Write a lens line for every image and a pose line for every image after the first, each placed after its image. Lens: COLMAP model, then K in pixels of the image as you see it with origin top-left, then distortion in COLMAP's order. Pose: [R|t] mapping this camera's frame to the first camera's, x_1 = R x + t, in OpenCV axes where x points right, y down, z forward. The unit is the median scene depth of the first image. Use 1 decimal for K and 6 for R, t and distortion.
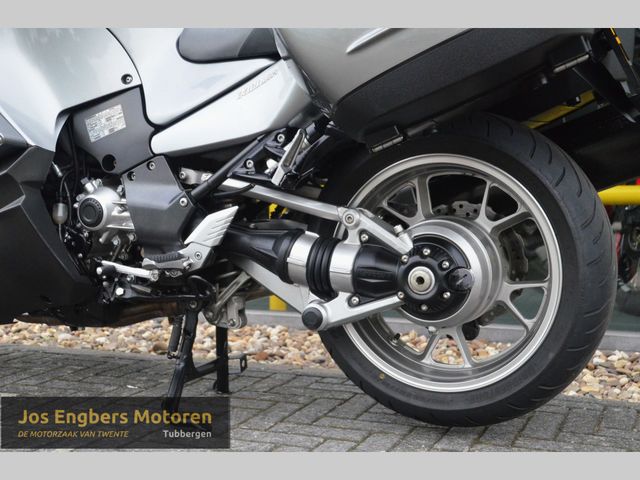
lens RADIAL K [[876.7, 0, 318.0], [0, 876.7, 244.8], [0, 0, 1]] dist [0.129398, 0.000000]
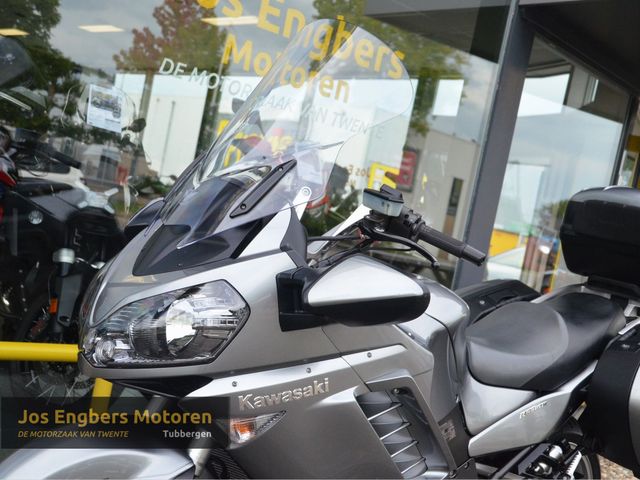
lens RADIAL K [[876.7, 0, 339.9], [0, 876.7, 257.2], [0, 0, 1]] dist [0.129398, 0.000000]
pose [[0.417337, 0.031114, 0.908219, -1.493762], [-0.139936, 0.989694, 0.030397, -0.416197], [-0.897913, -0.139779, 0.417390, 0.671372]]
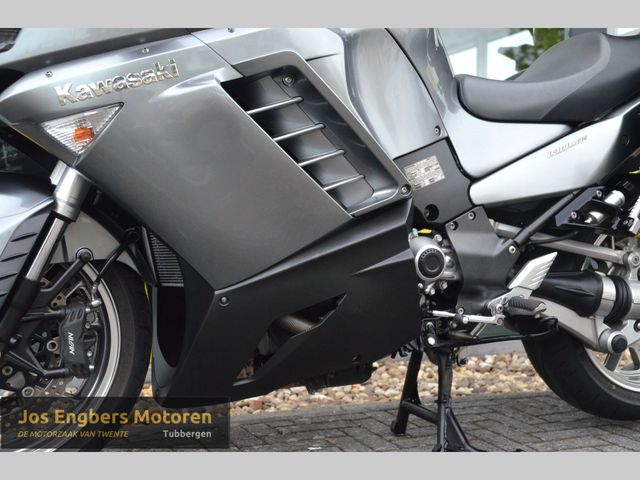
lens RADIAL K [[849.5, 0, 325.2], [0, 849.5, 248.4], [0, 0, 1]] dist [0.154700, 0.000000]
pose [[0.677334, -0.027236, 0.735171, -1.062259], [0.048326, 0.998803, -0.007521, -0.052943], [-0.734087, 0.040622, 0.677840, 0.451370]]
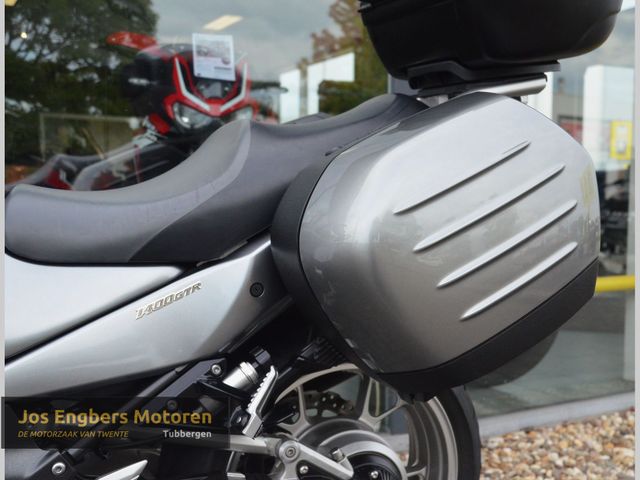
lens RADIAL K [[876.7, 0, 367.4], [0, 876.7, 262.3], [0, 0, 1]] dist [0.129398, 0.000000]
pose [[0.662401, -0.061452, 0.746625, -0.508082], [0.039994, 0.998110, 0.046668, -0.233686], [-0.748081, -0.001053, 0.663606, 0.332739]]
